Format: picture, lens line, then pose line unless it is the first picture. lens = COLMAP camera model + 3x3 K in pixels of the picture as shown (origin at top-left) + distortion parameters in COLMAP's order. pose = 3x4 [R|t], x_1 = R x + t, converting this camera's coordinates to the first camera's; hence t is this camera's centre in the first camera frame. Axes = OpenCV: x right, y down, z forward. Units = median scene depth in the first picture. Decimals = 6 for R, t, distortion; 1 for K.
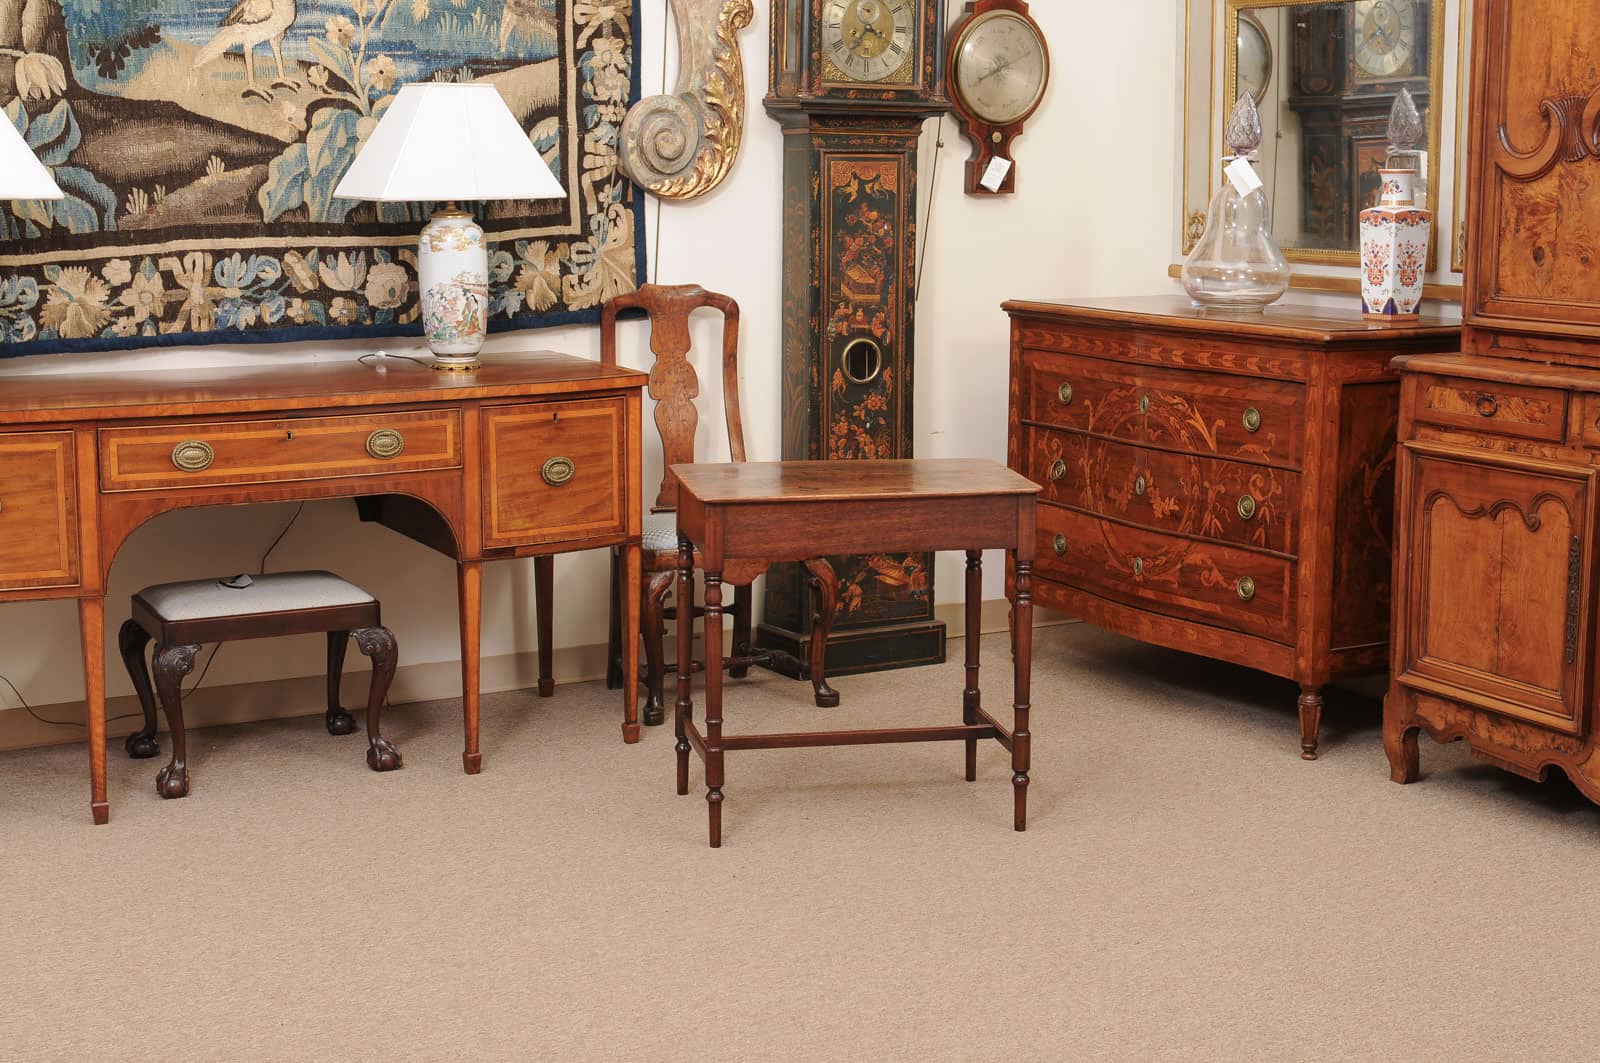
lens RADIAL K [[2329.5, 0, 800.0], [0, 2329.5, 531.5], [0, 0, 1]] dist [0.012453, 0.019287]
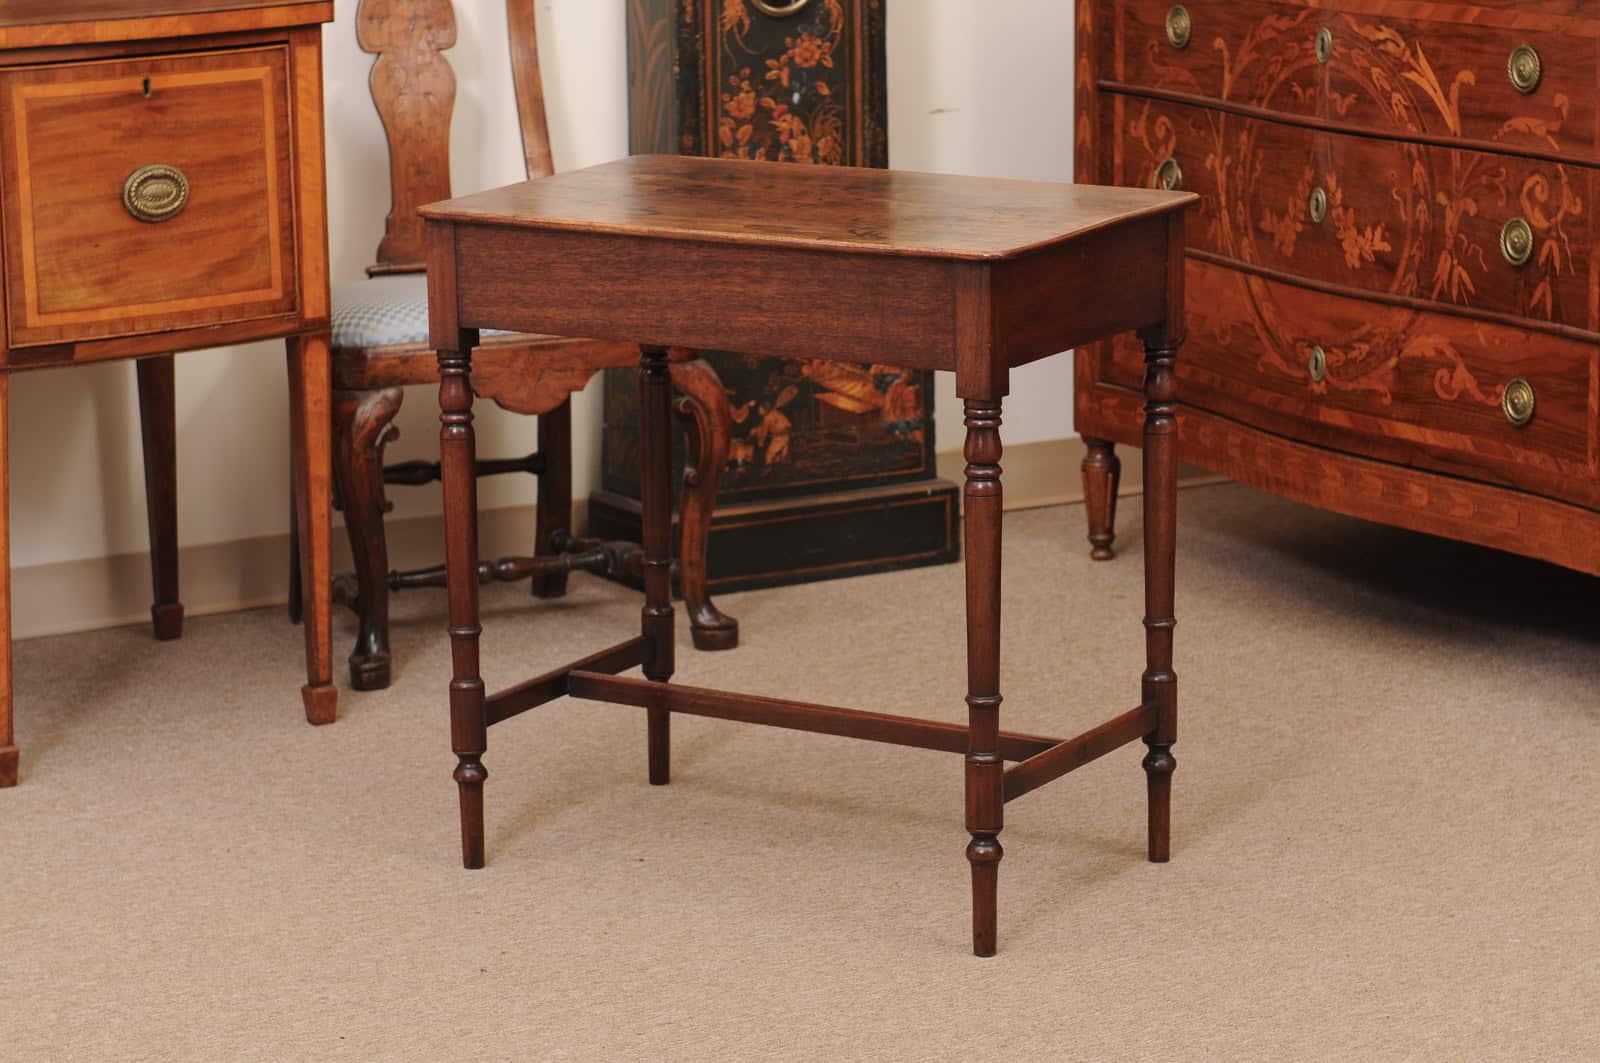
lens RADIAL K [[4641.7, 0, 800.0], [0, 4641.7, 531.5], [0, 0, 1]] dist [0.123290, 0.082991]
pose [[0.999791, -0.016304, -0.012321, 0.044021], [0.016802, 0.999000, 0.041444, 0.007474], [0.011633, -0.041642, 0.999065, -0.018402]]
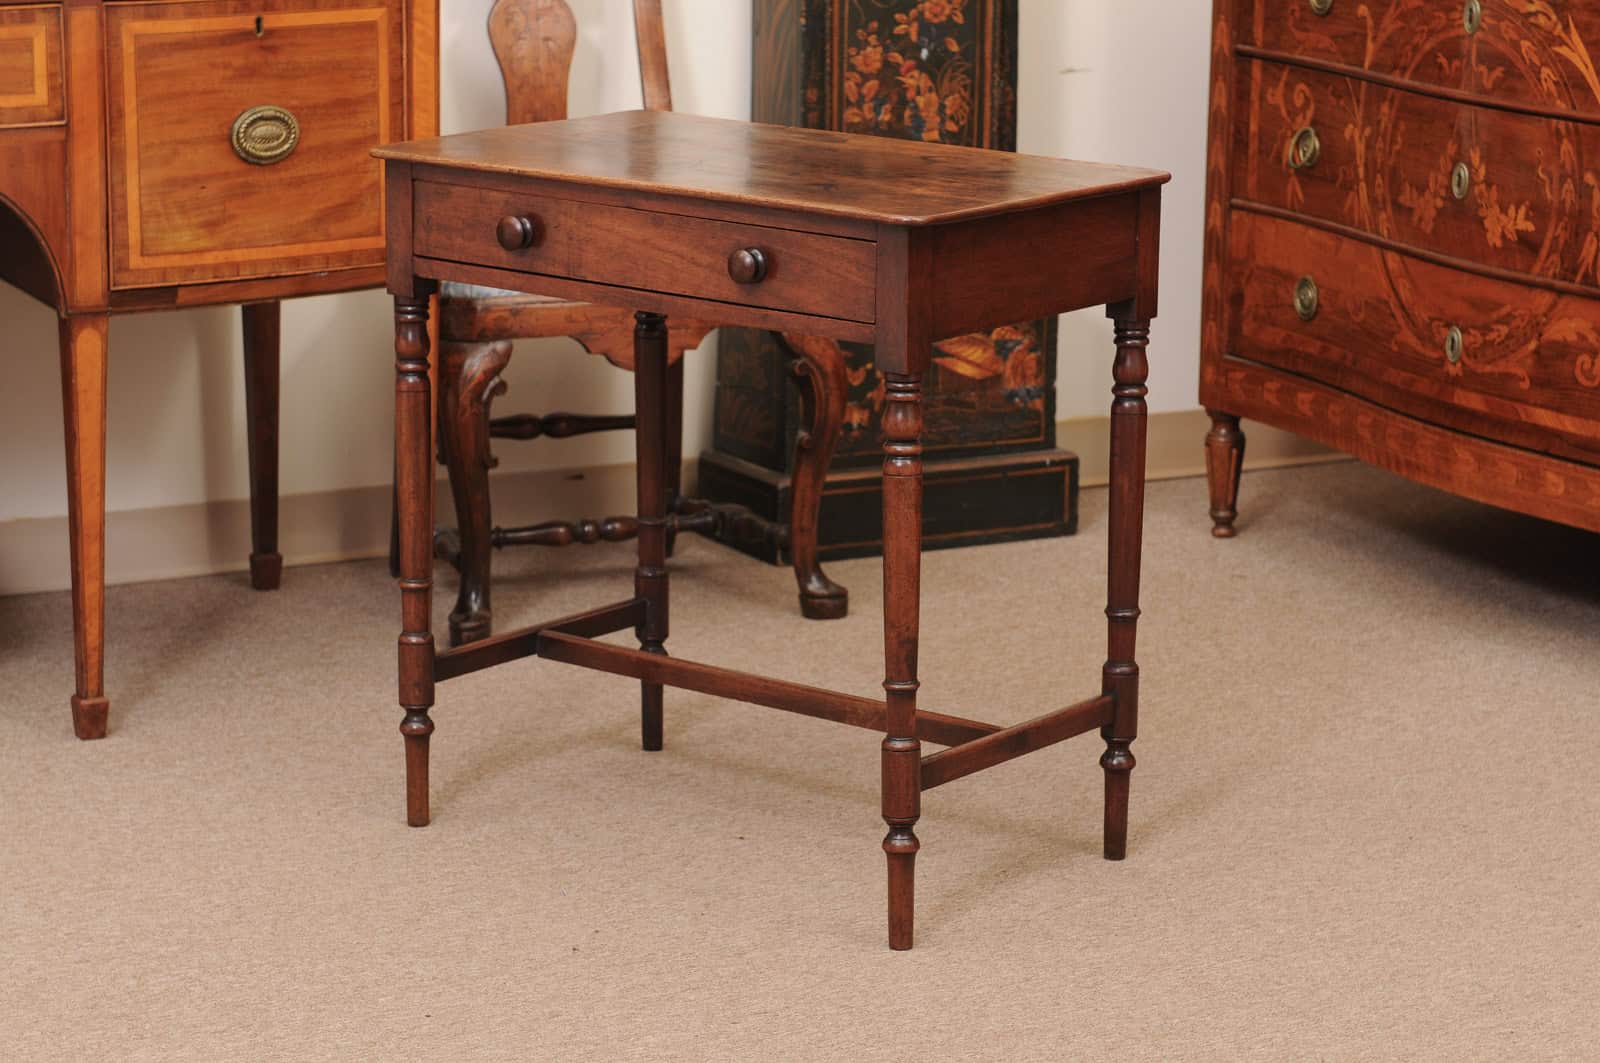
lens RADIAL K [[4641.7, 0, 800.0], [0, 4641.7, 531.5], [0, 0, 1]] dist [0.123290, 0.082991]
pose [[0.999248, 0.015535, -0.035519, 0.042341], [-0.013608, 0.998455, 0.053866, 0.003187], [0.036301, -0.053342, 0.997916, 0.008242]]
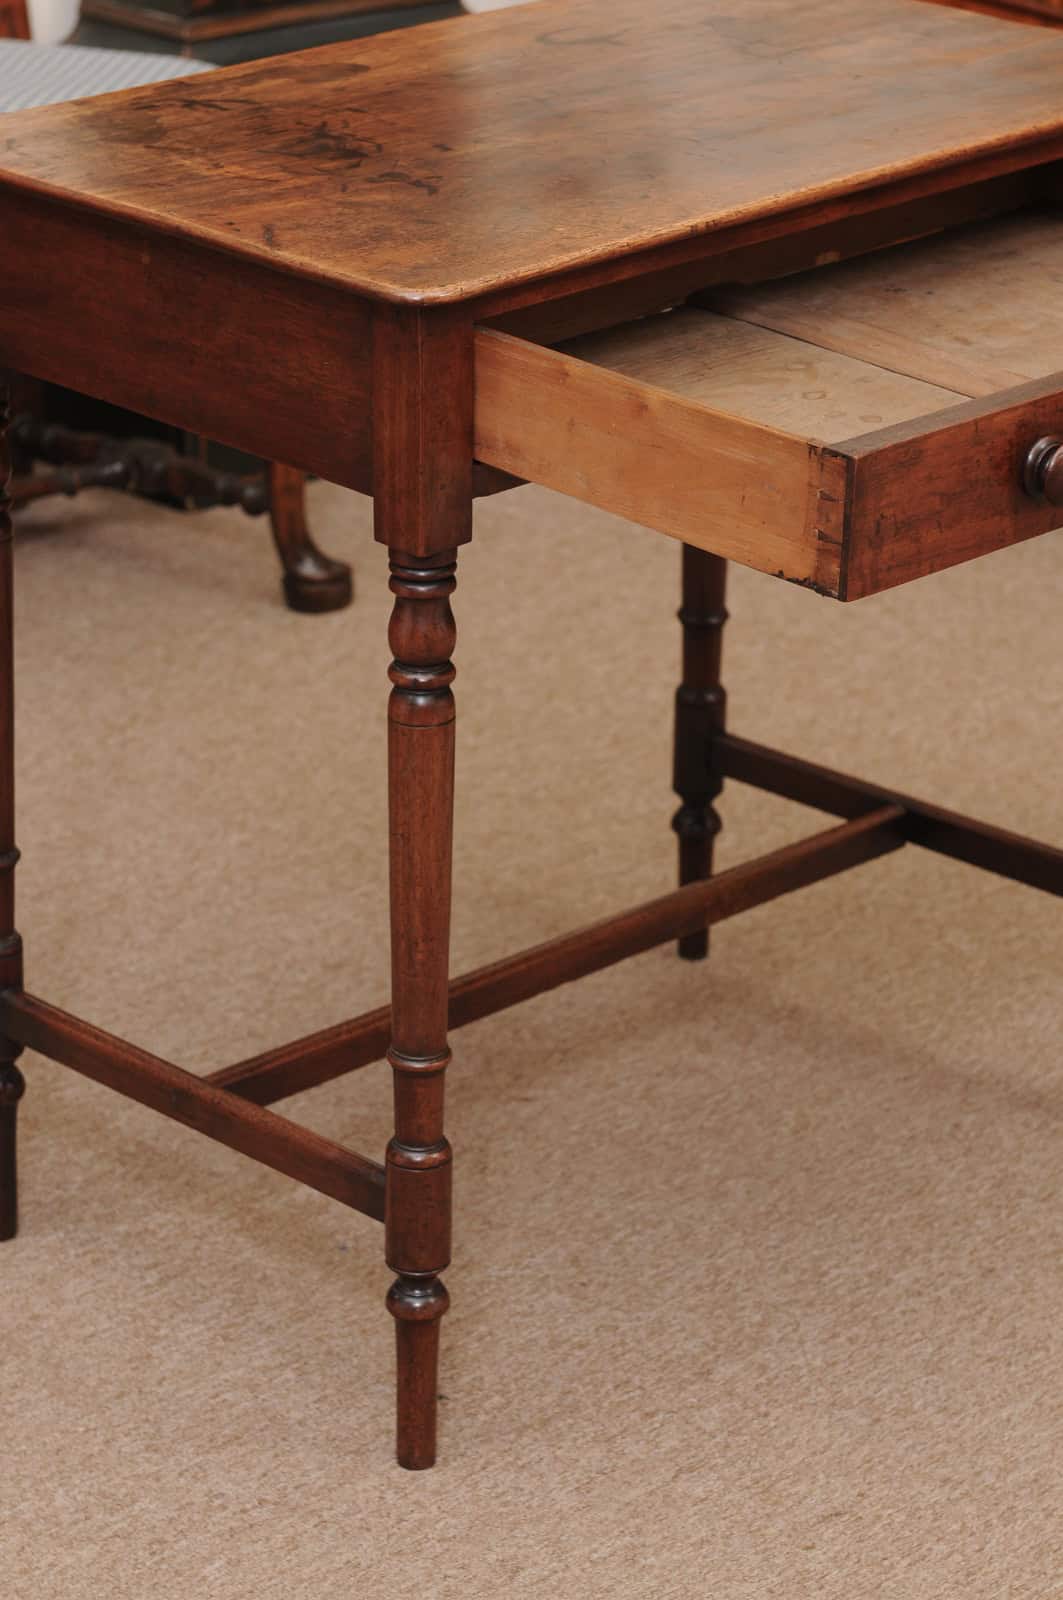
lens RADIAL K [[4641.7, 0, 527.7], [0, 4641.7, 773.9], [0, 0, 1]] dist [0.123290, 0.082991]
pose [[0.971371, -0.077374, 0.224612, -0.116709], [0.026692, 0.975034, 0.220445, -0.053002], [-0.236061, -0.208139, 0.949186, 0.337129]]
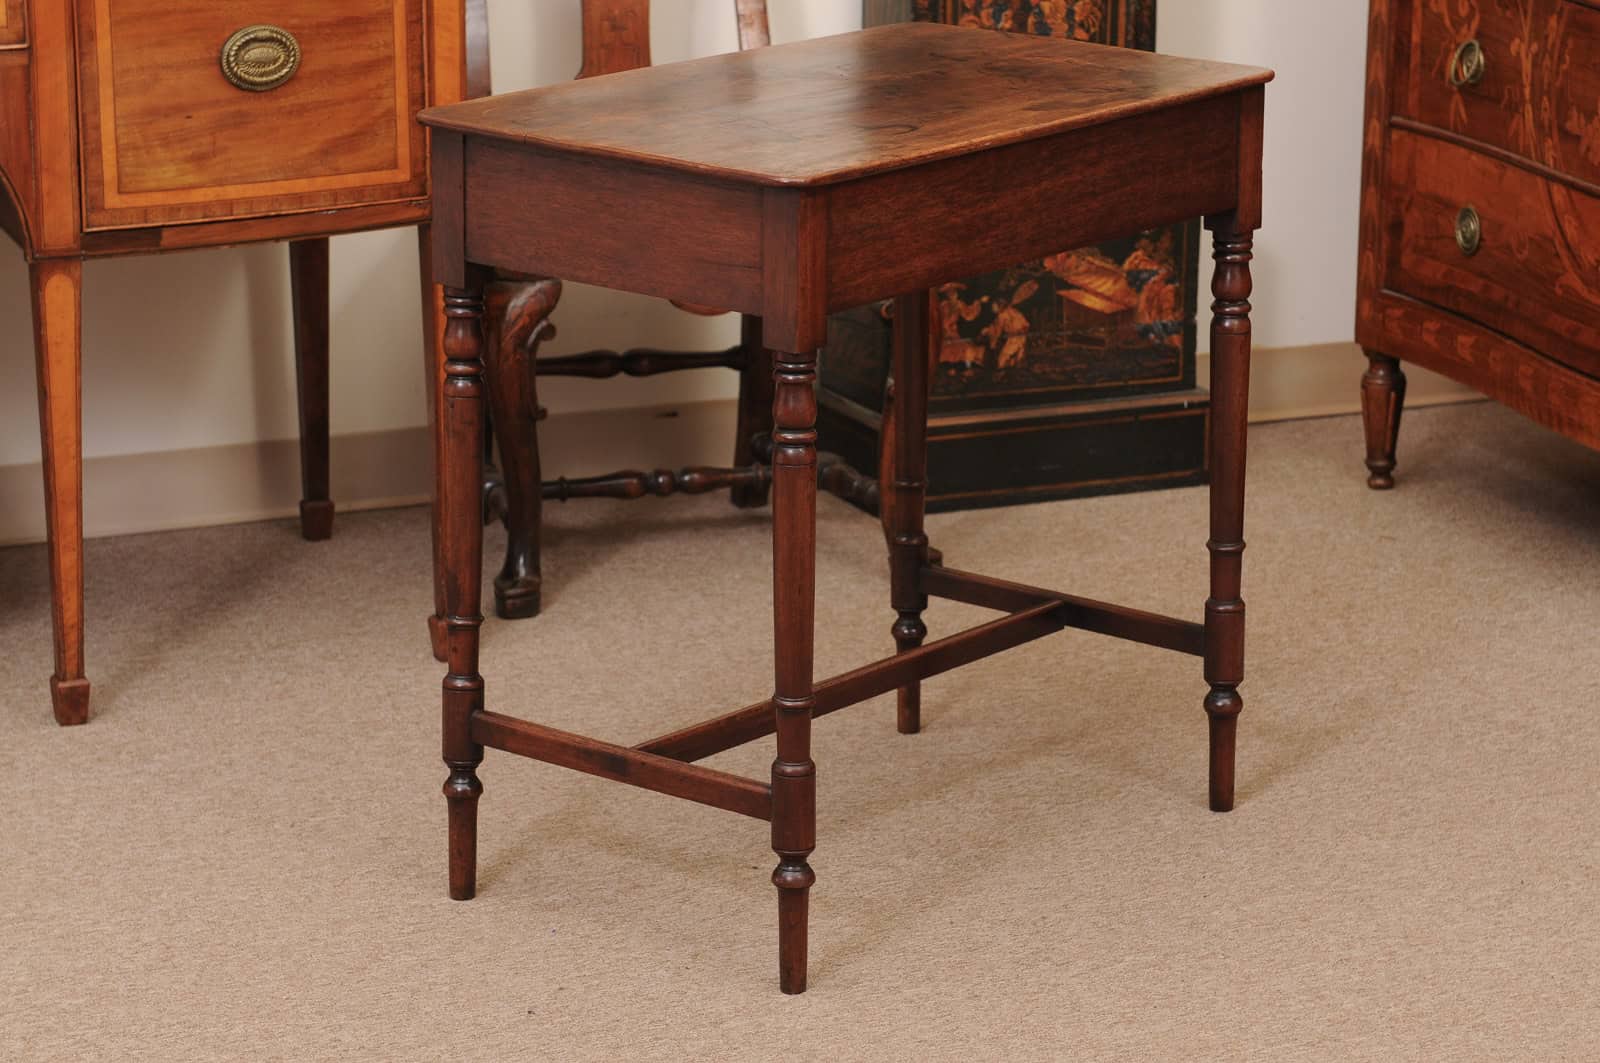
lens RADIAL K [[4446.0, 0, 800.0], [0, 4446.0, 531.5], [0, 0, 1]] dist [0.112772, 0.430519]
pose [[0.992484, 0.032248, -0.118045, 0.092450], [-0.020571, 0.994891, 0.098835, -0.020177], [0.120629, -0.095664, 0.988077, 0.146373]]
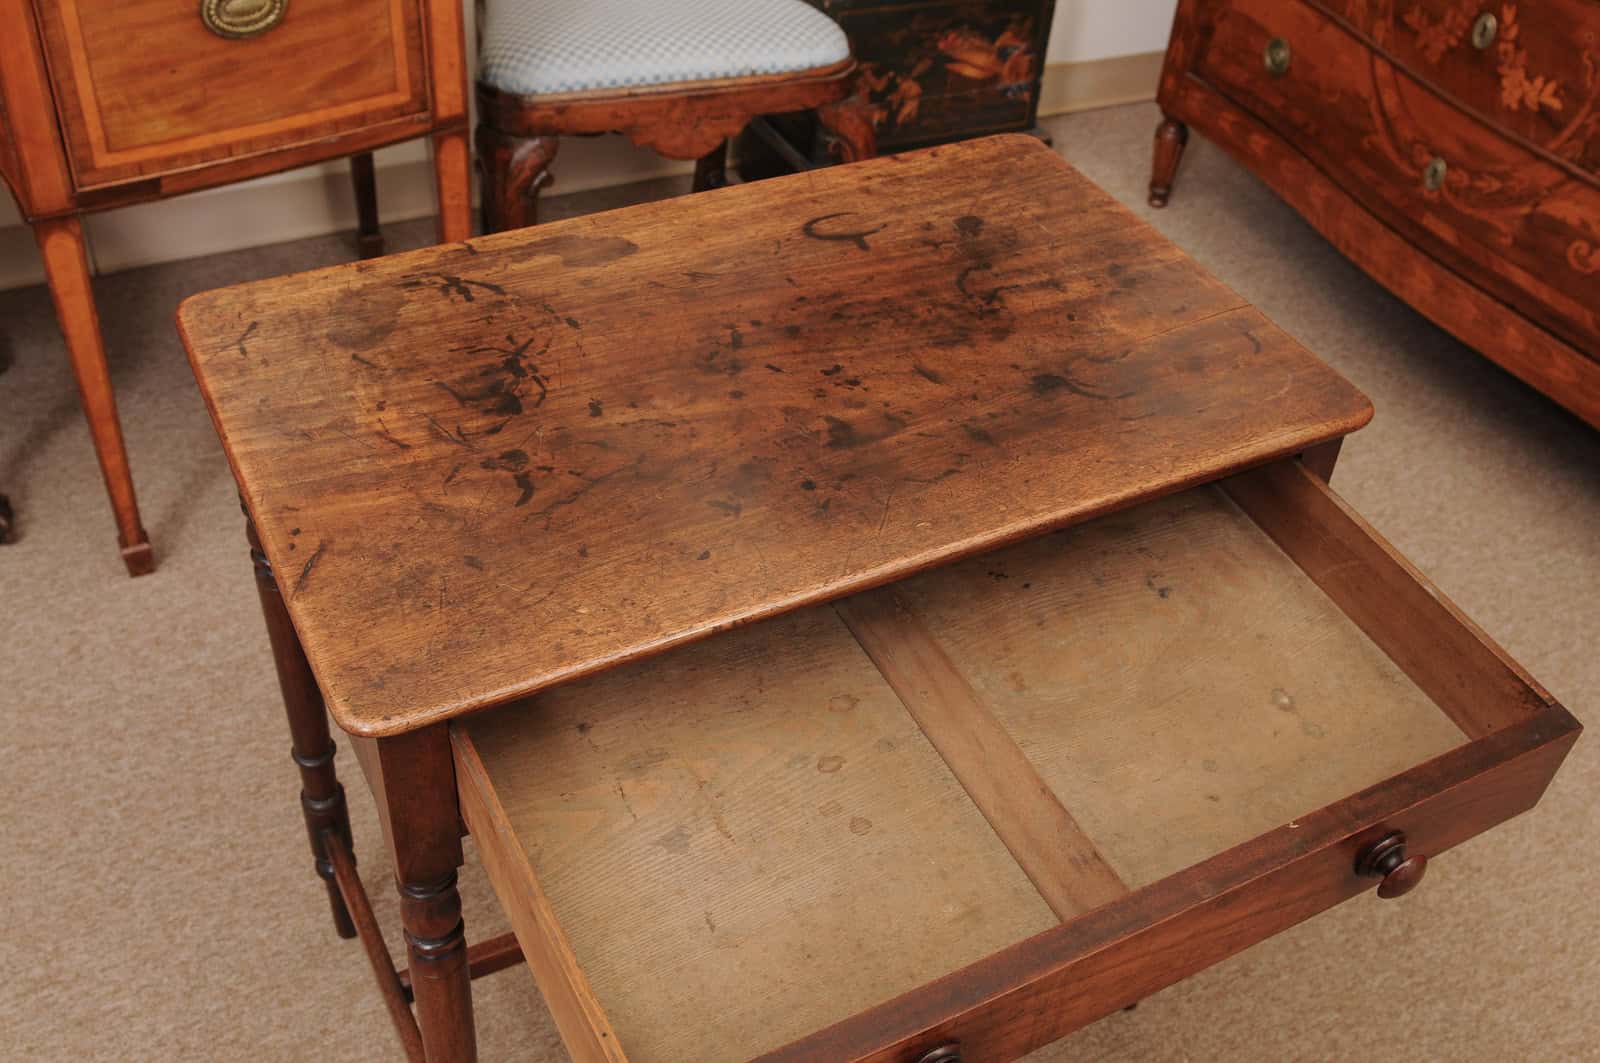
lens RADIAL K [[1629.9, 0, 800.0], [0, 1629.9, 531.5], [0, 0, 1]] dist [-0.045605, -0.022855]
pose [[0.995765, 0.091832, -0.004411, 0.008683], [-0.076485, 0.854063, 0.514516, -0.094857], [0.051016, -0.512000, 0.857469, 0.632037]]
